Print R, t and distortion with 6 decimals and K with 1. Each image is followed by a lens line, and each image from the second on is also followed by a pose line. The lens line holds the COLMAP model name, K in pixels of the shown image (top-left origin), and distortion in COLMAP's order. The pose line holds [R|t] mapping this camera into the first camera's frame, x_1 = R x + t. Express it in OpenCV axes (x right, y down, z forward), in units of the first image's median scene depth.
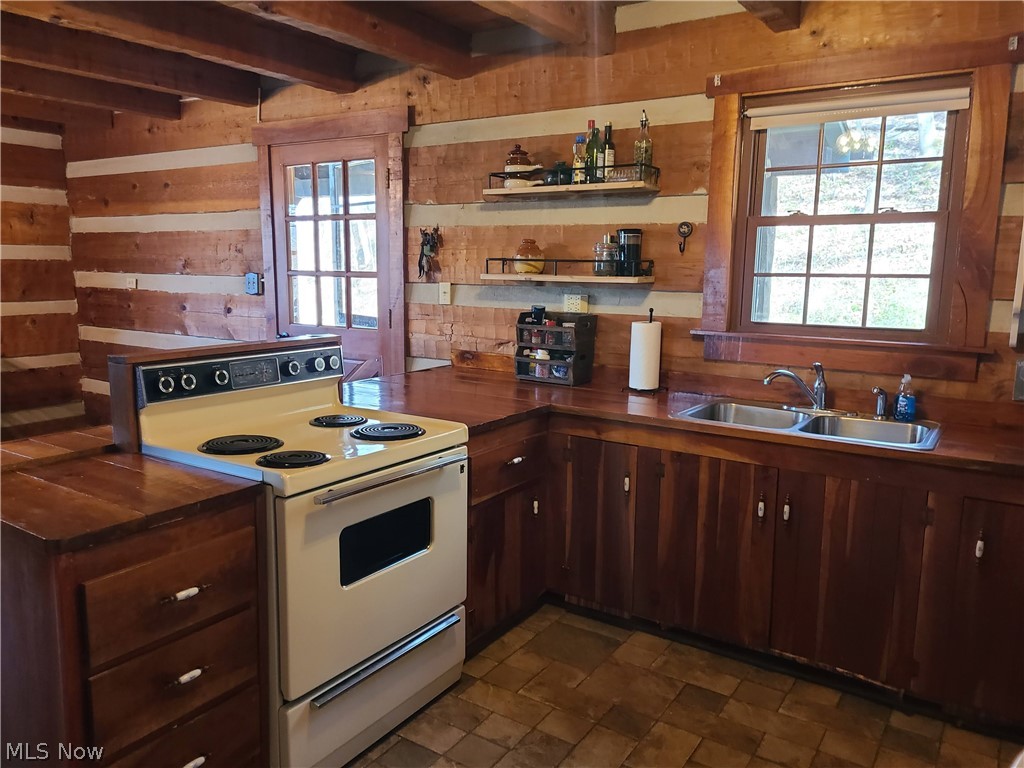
lens RADIAL K [[773.2, 0, 510.4], [0, 773.2, 383.0], [0, 0, 1]] dist [0.042241, -0.004676]
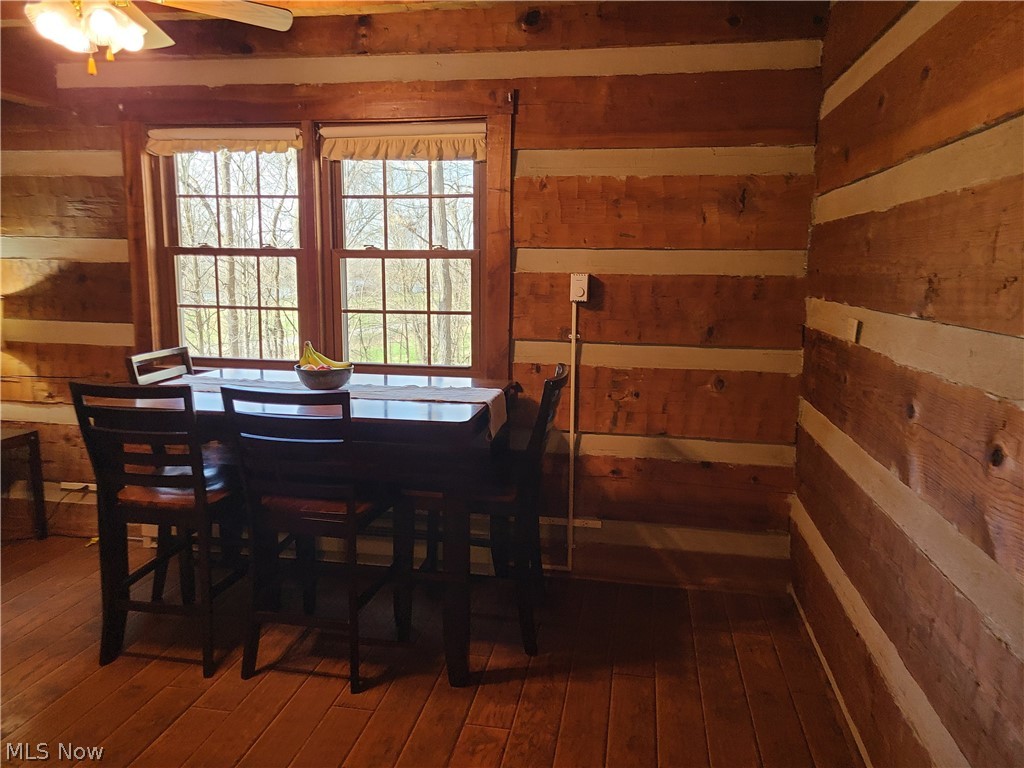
lens RADIAL K [[773.2, 0, 509.9], [0, 773.2, 378.1], [0, 0, 1]] dist [0.042241, -0.004676]
pose [[0.391866, 0.134462, -0.910144, -0.153571], [-0.158960, 0.984280, 0.076974, -0.102510], [0.906186, 0.114513, 0.407079, 0.637762]]
